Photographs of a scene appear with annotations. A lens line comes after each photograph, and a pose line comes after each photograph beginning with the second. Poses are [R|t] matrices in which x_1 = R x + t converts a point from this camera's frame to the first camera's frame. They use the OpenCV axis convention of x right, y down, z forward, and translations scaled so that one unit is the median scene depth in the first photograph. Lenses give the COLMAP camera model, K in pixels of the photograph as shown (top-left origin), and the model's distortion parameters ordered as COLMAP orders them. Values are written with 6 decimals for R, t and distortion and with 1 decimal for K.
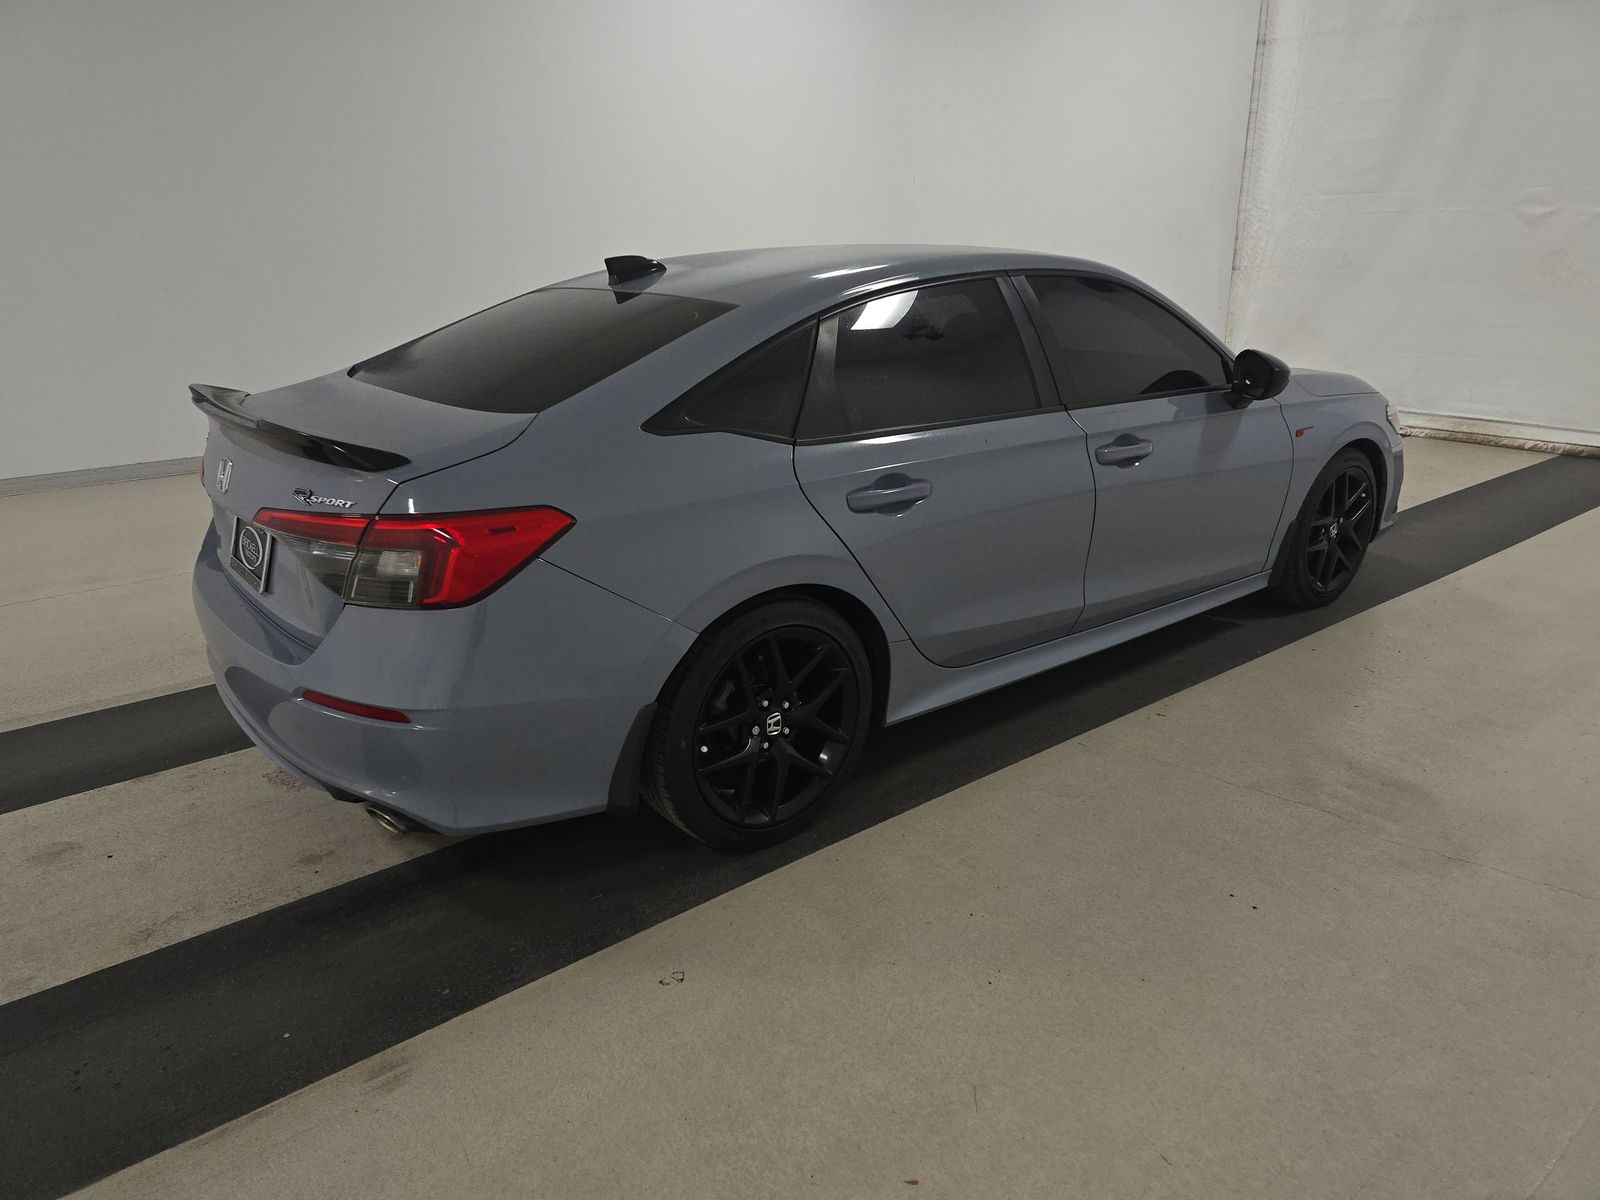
lens RADIAL K [[1064.5, 0, 800.0], [0, 1064.5, 600.0], [0, 0, 1]] dist [0.045203, -0.038765]
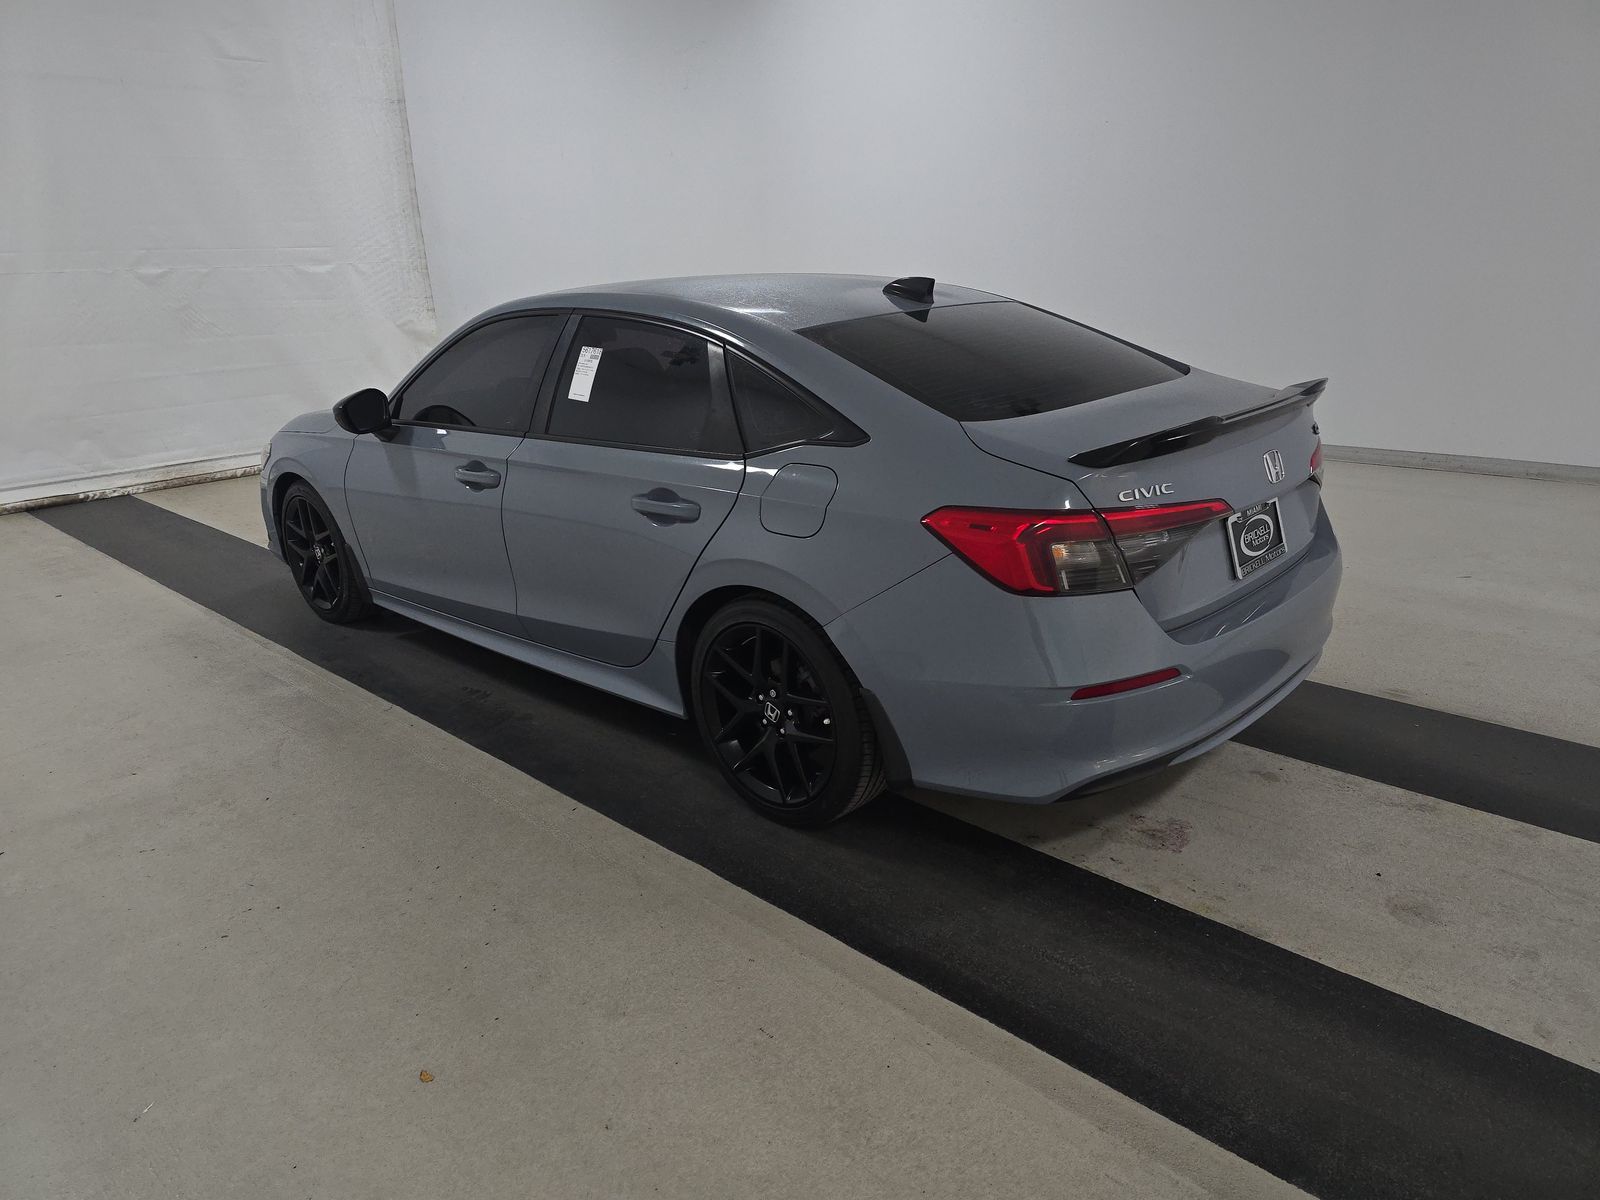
lens RADIAL K [[1064.5, 0, 800.0], [0, 1064.5, 600.0], [0, 0, 1]] dist [0.045203, -0.038765]
pose [[-0.141328, -0.289257, 0.946761, -0.544826], [0.358416, 0.876529, 0.321302, -0.184353], [-0.922803, 0.384743, -0.020203, 0.541707]]
